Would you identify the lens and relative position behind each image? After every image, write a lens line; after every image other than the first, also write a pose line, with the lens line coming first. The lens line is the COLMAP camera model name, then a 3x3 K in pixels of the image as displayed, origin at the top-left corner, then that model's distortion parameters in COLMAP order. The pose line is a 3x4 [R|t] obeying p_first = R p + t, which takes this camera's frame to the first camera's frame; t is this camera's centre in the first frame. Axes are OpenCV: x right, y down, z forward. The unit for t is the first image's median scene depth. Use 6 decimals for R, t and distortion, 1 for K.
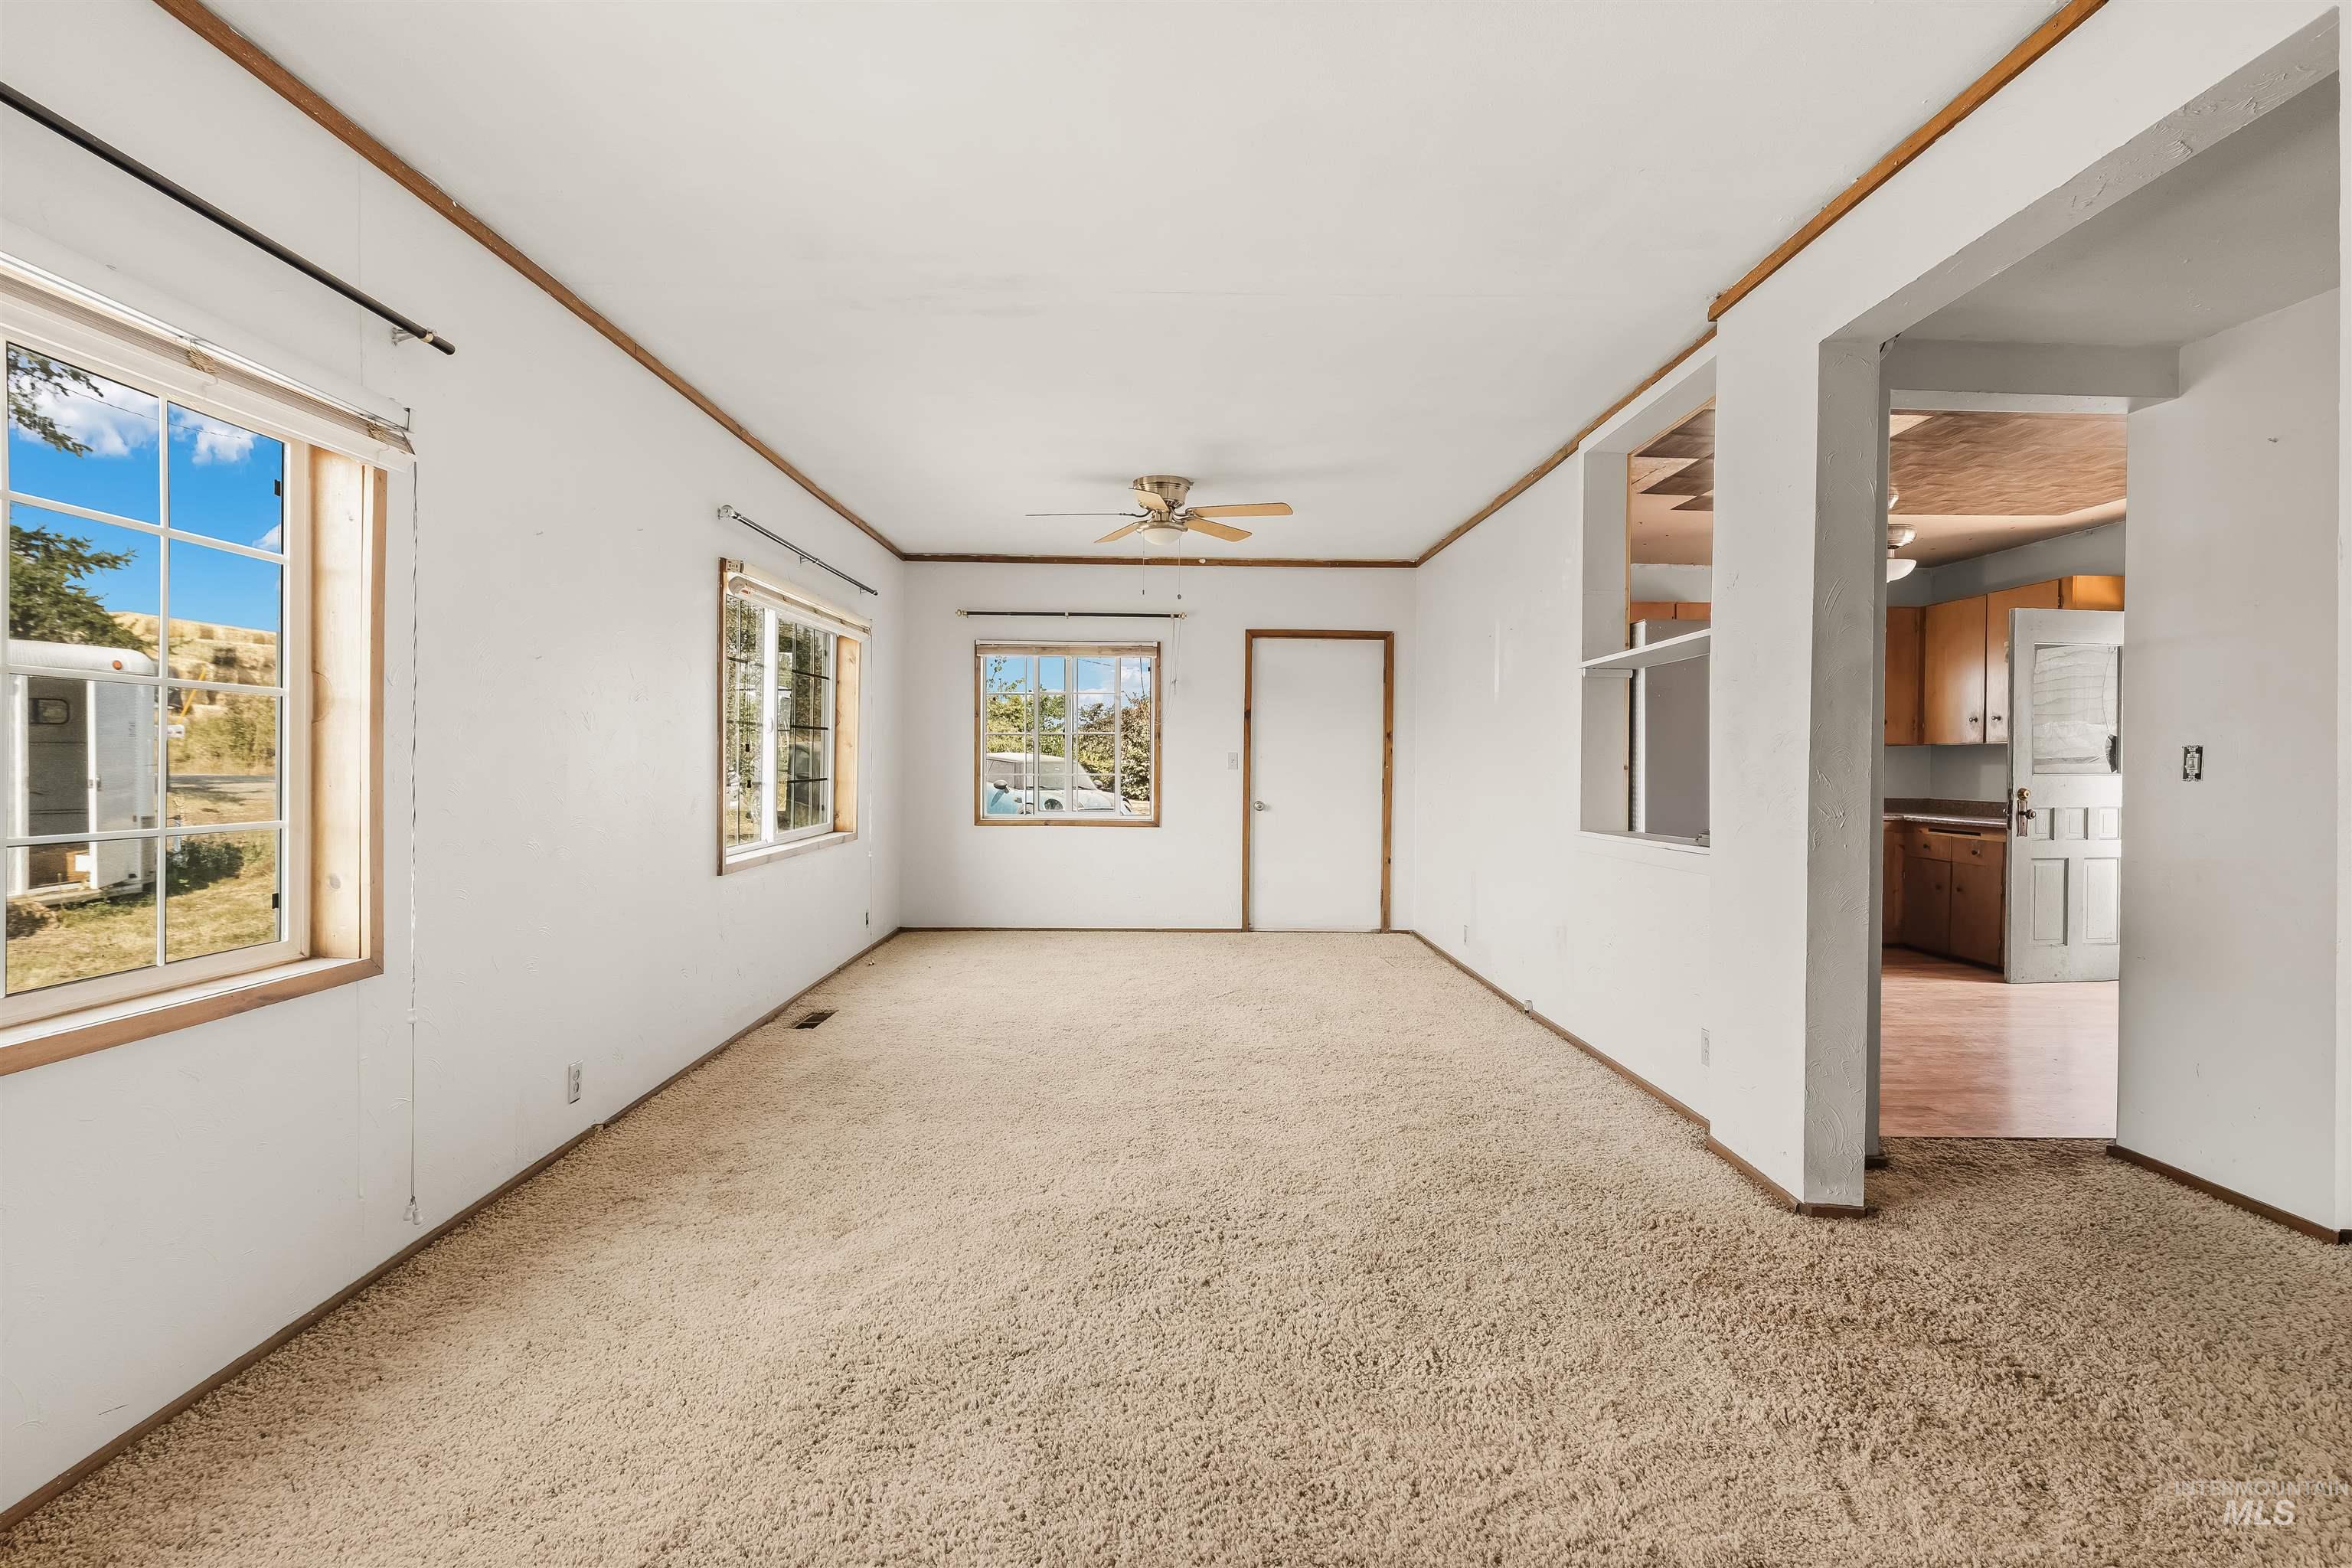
lens RADIAL K [[1058.6, 0, 1175.6], [0, 1058.6, 767.6], [0, 0, 1]] dist [-0.000561, -0.000259]
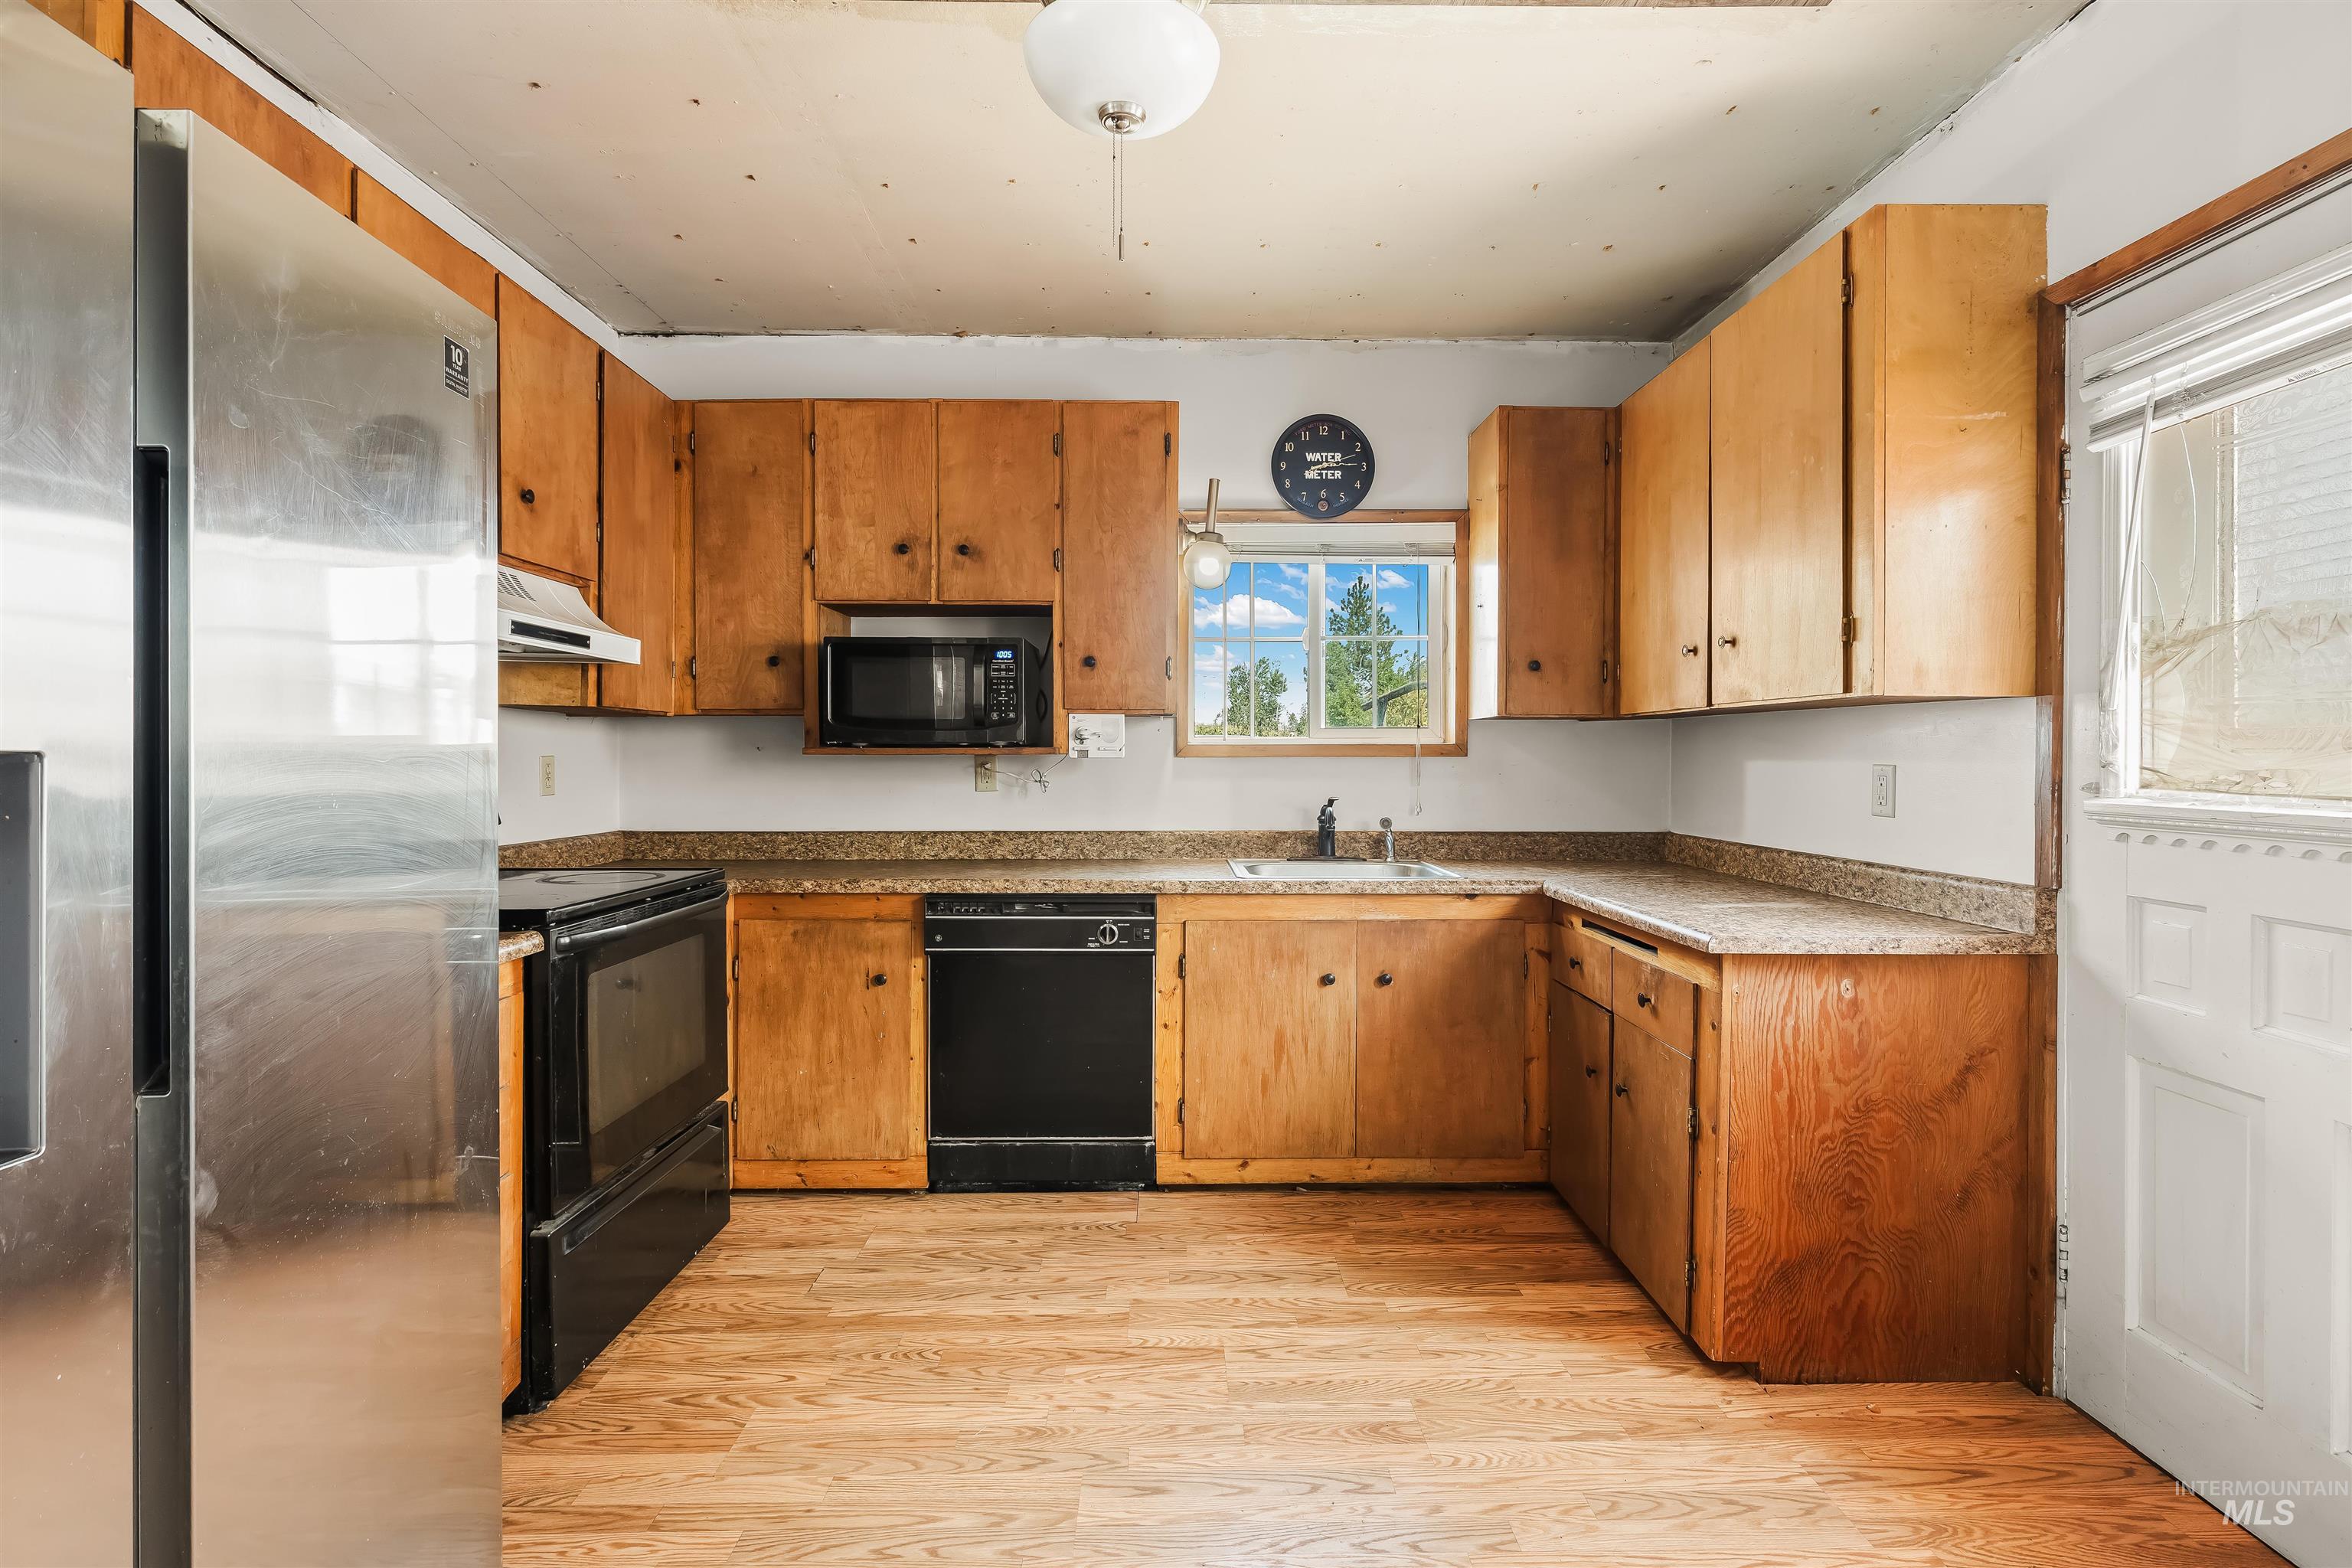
lens RADIAL K [[1070.8, 0, 1184.6], [0, 1070.8, 762.1], [0, 0, 1]] dist [-0.000121, -0.000915]
pose [[0.999988, -0.004553, 0.001514, 0.556677], [0.004558, 0.999983, -0.003658, -0.001809], [-0.001497, 0.003665, 0.999992, 0.587174]]
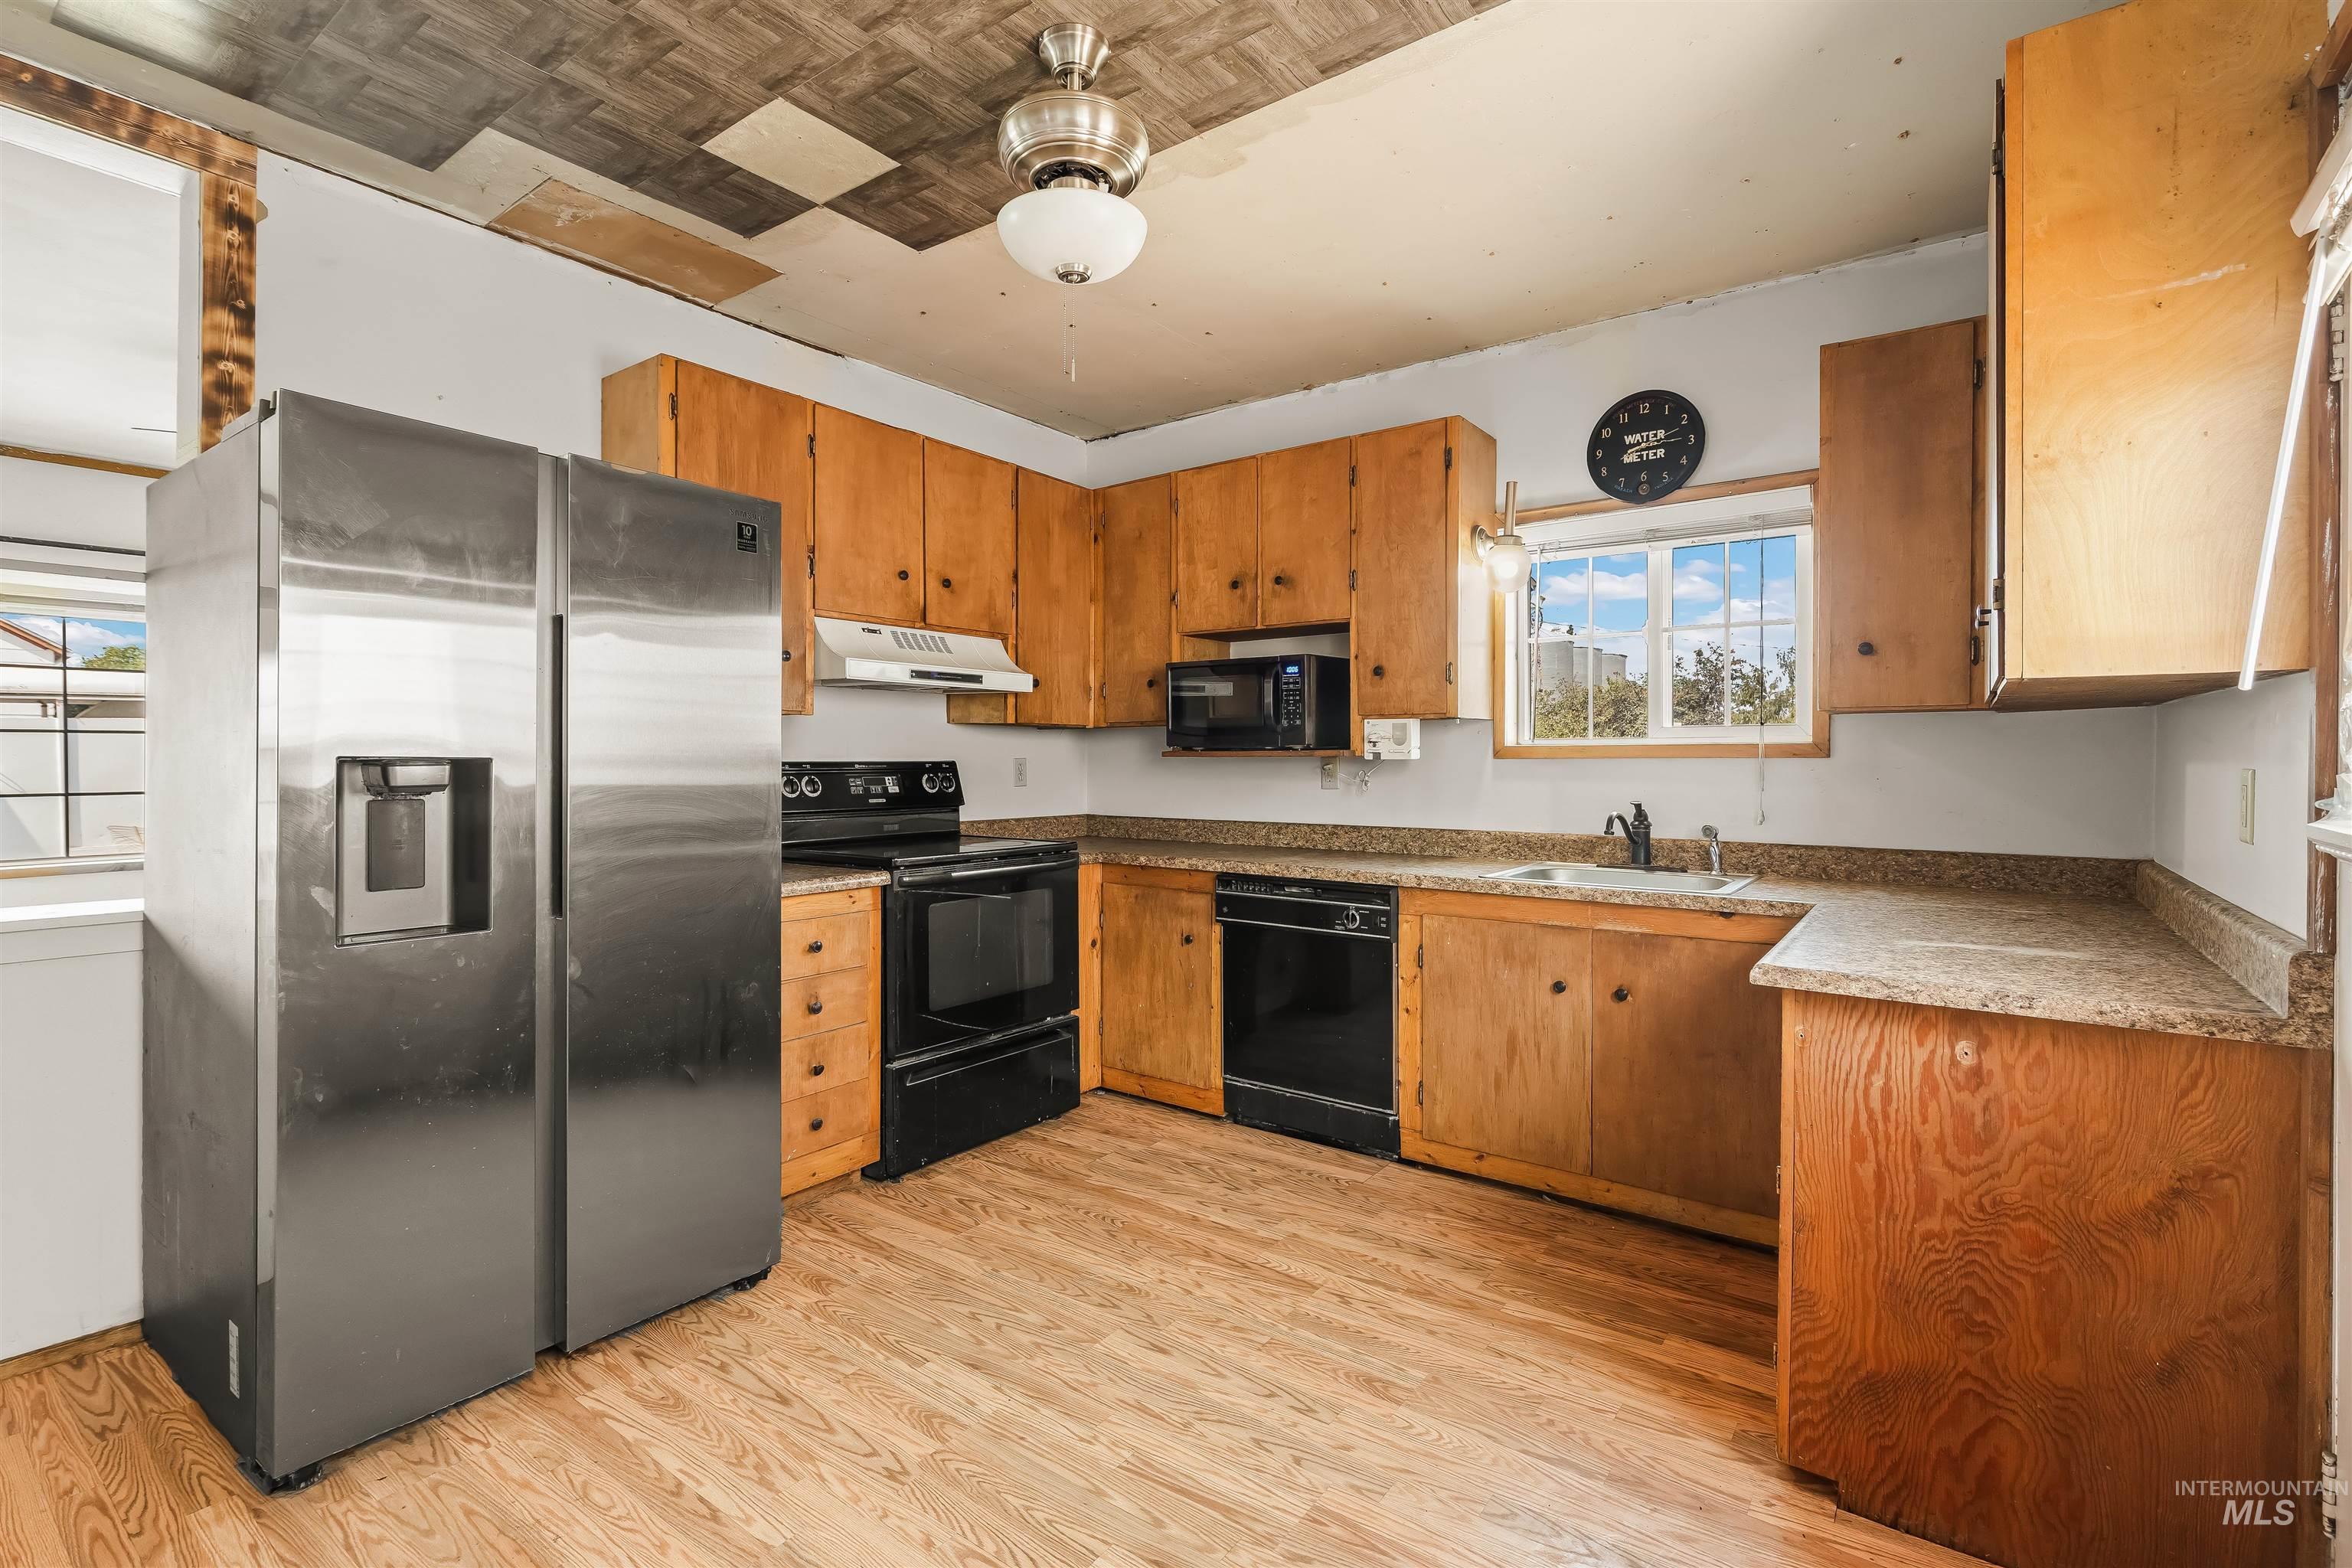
lens RADIAL K [[1058.6, 0, 1175.6], [0, 1058.6, 767.6], [0, 0, 1]] dist [-0.000561, -0.000259]
pose [[0.796683, -0.000263, -0.604398, 0.748522], [-0.000421, 0.999999, -0.000989, -0.001153], [0.604397, 0.001043, 0.796682, 0.596158]]
